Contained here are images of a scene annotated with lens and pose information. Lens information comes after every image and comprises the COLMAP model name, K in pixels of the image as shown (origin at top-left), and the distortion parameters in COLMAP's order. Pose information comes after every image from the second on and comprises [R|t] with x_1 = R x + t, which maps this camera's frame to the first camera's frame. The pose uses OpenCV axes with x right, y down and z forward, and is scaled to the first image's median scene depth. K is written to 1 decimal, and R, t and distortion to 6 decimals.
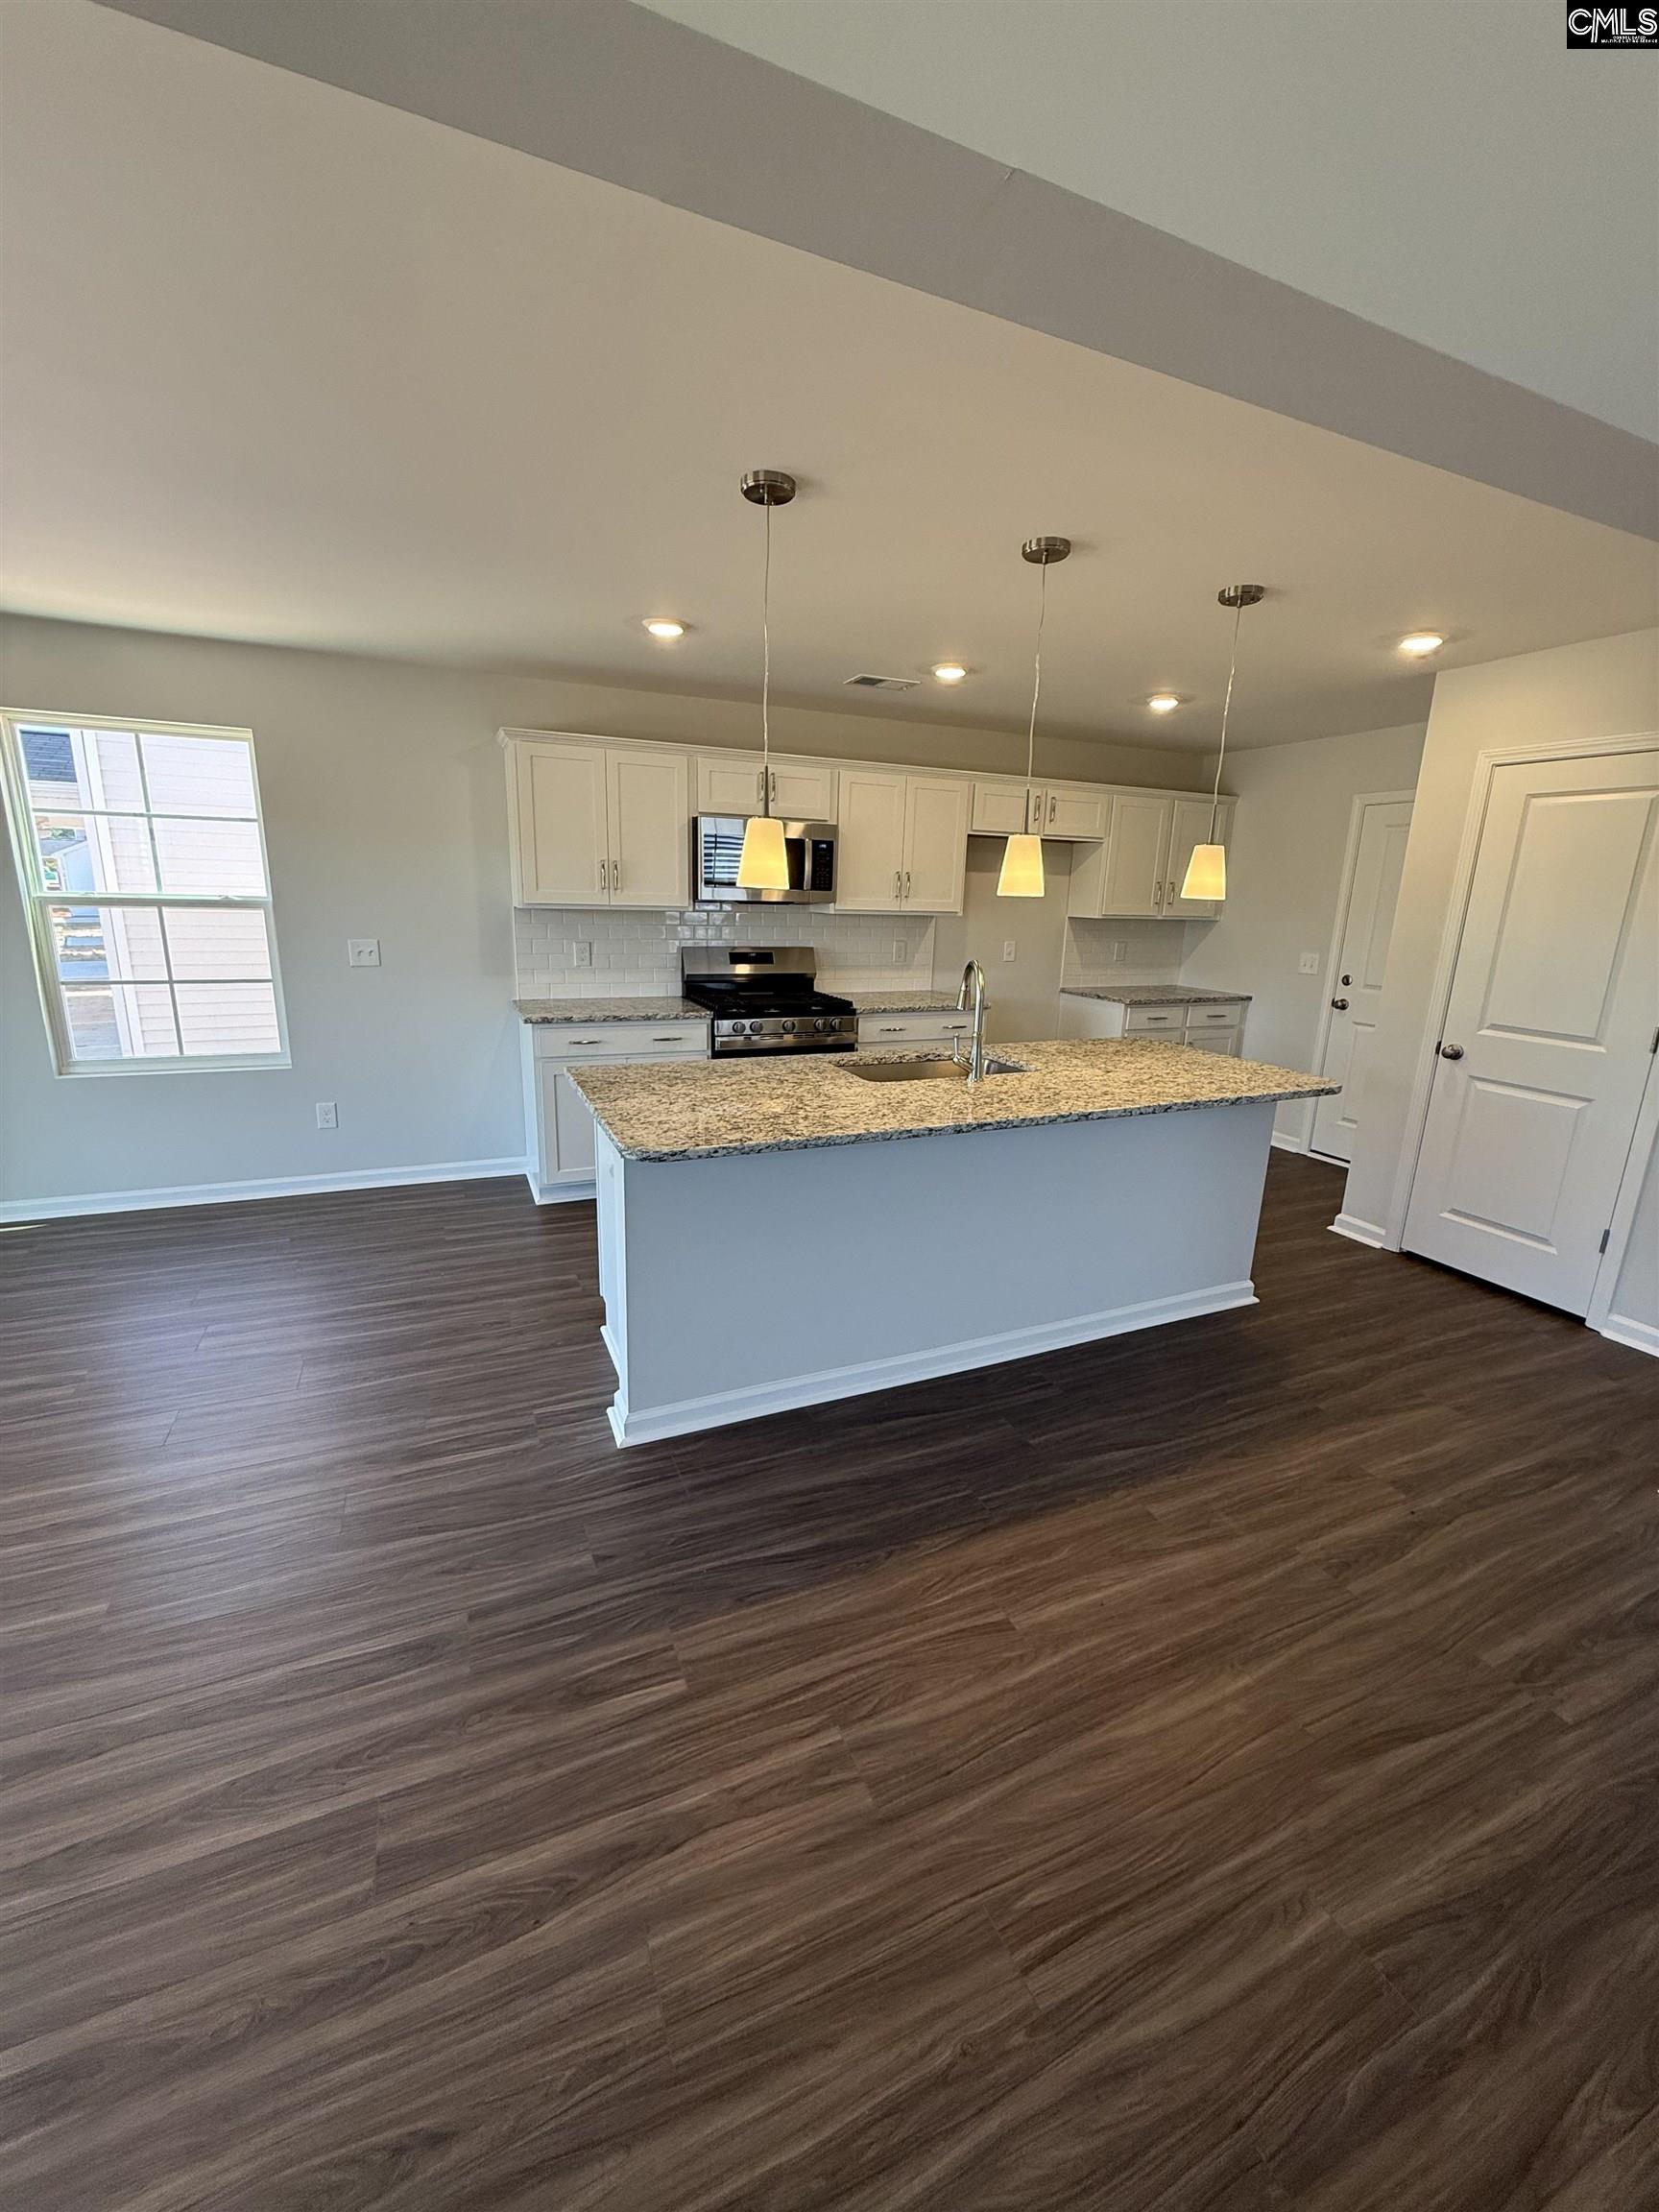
lens RADIAL K [[878.3, 0, 830.4], [0, 878.3, 1102.7], [0, 0, 1]] dist [-0.000477, -0.000842]
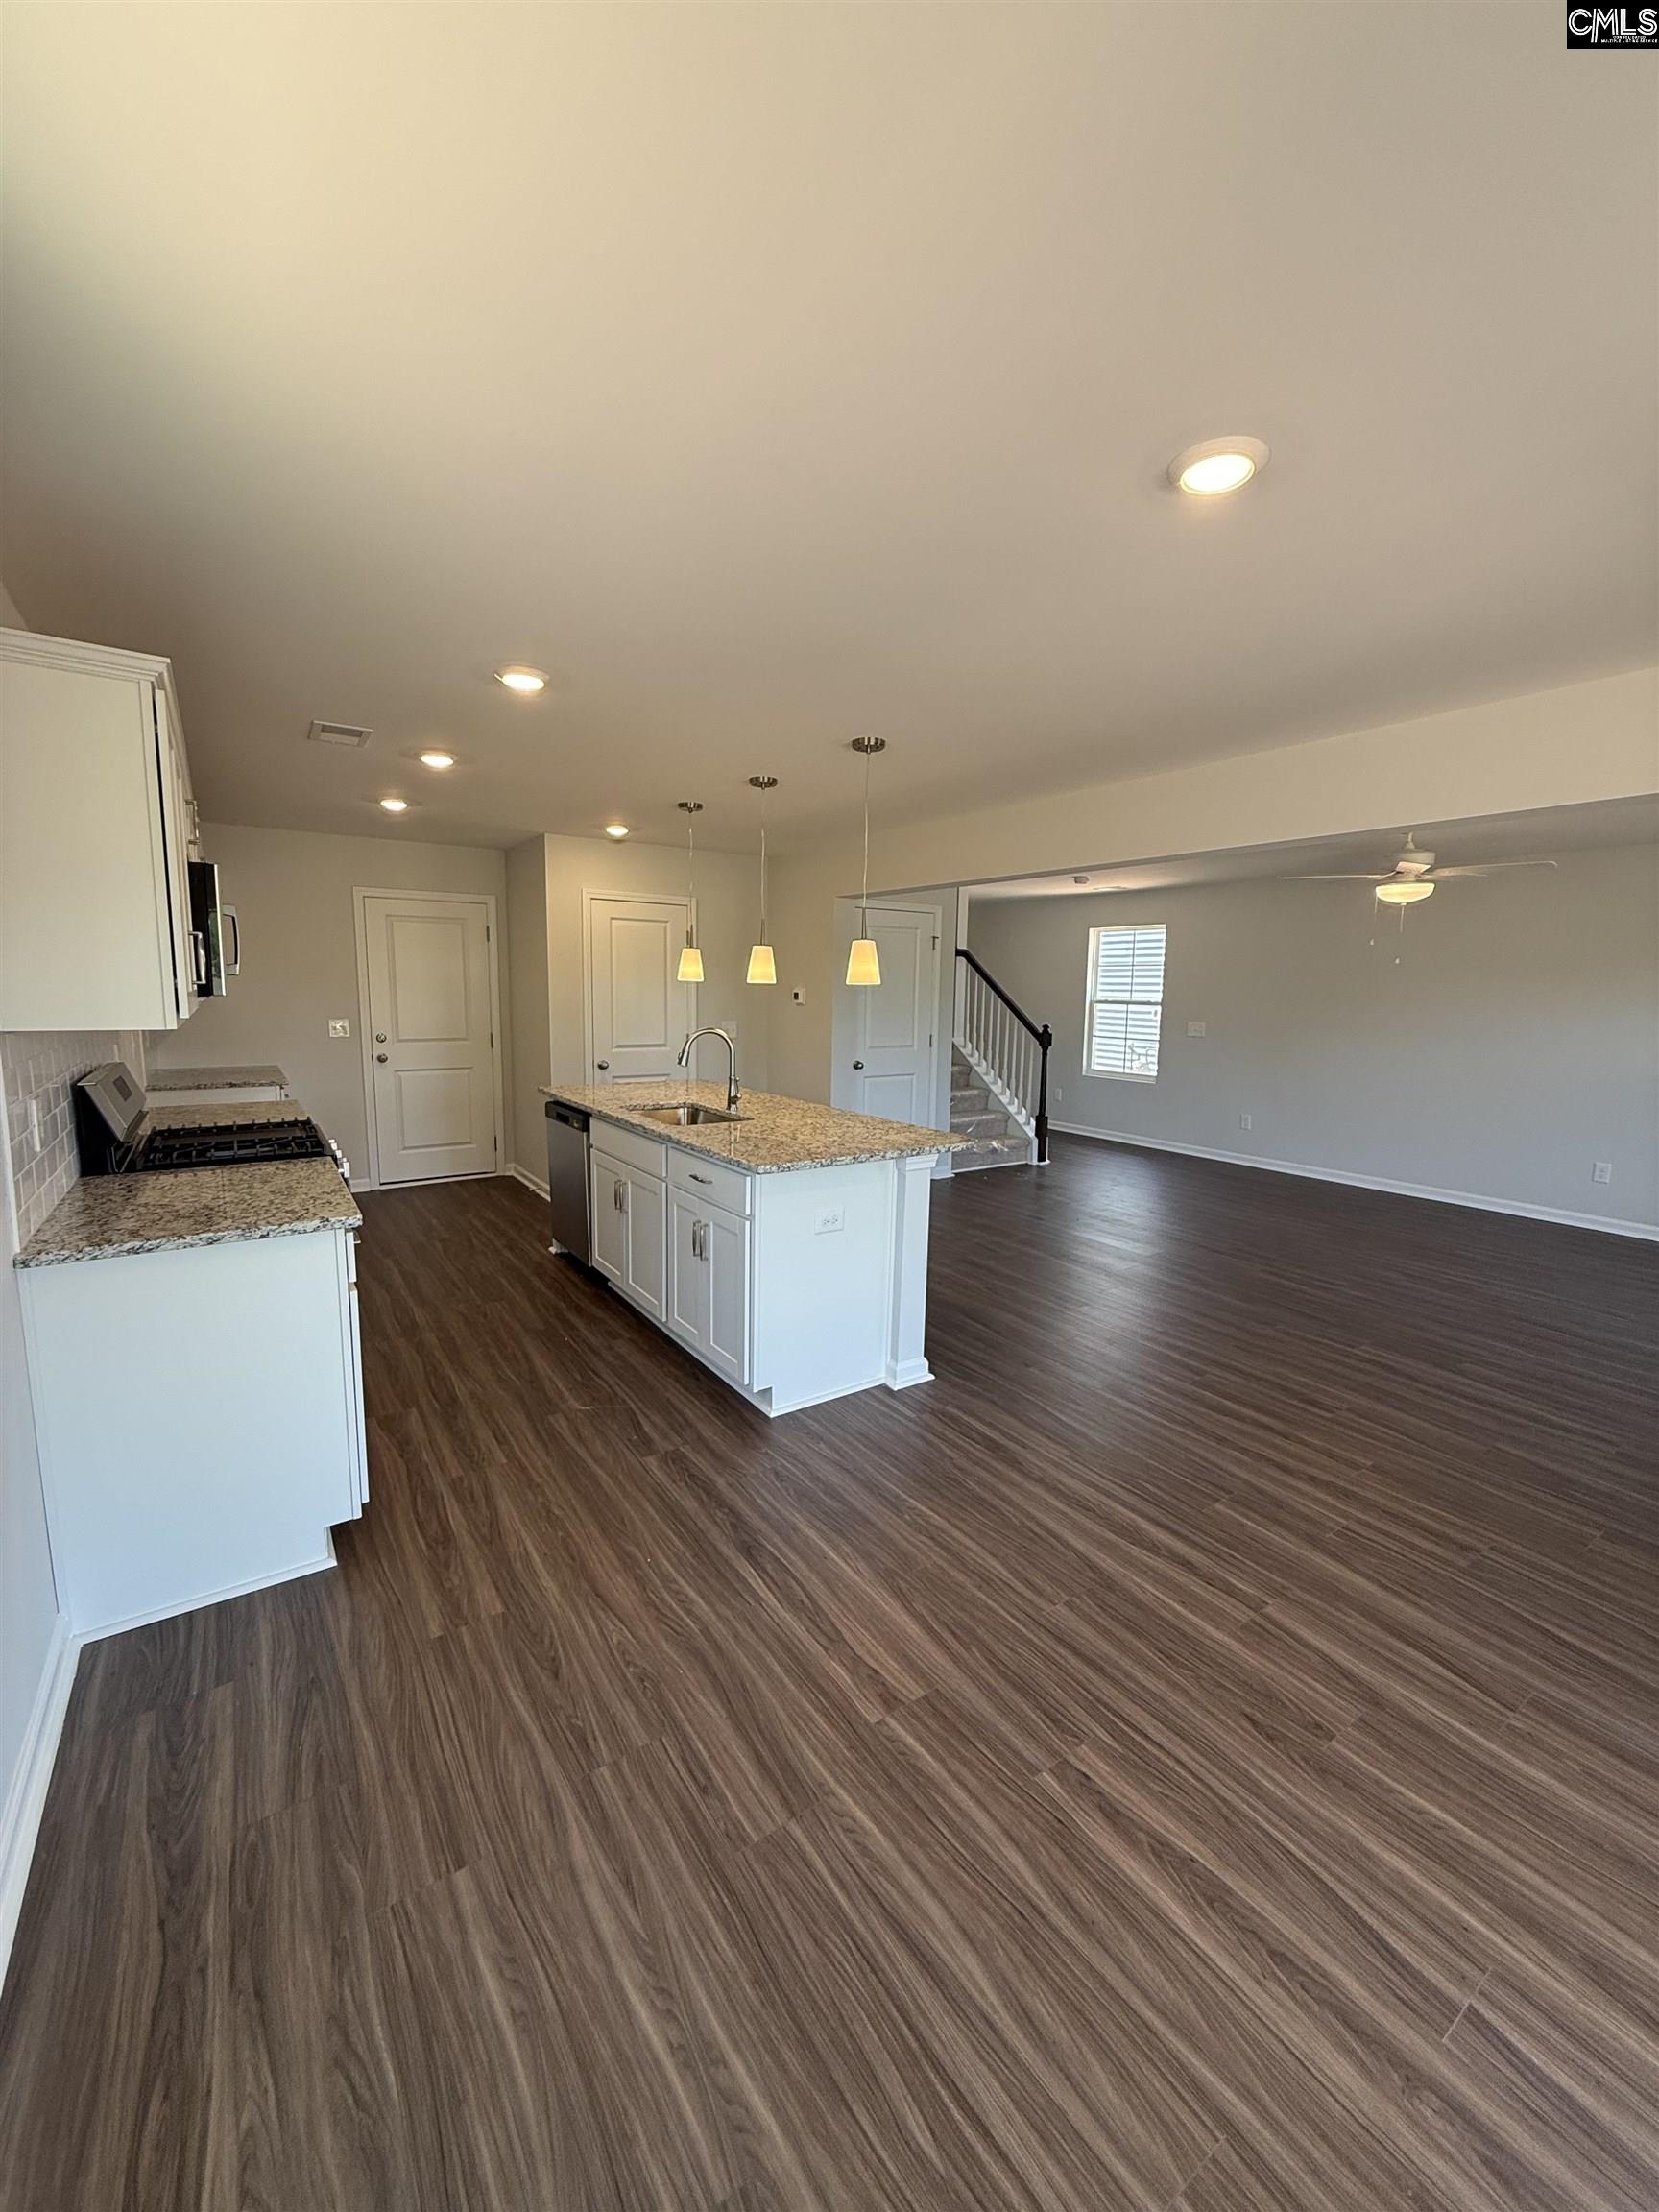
lens RADIAL K [[878.3, 0, 831.9], [0, 878.3, 1104.1], [0, 0, 1]] dist [-0.000477, -0.000842]
pose [[-0.179572, -0.164694, 0.969861, -0.976577], [0.214392, 0.955637, 0.201974, -0.223307], [-0.960099, 0.244199, -0.136297, 0.806805]]
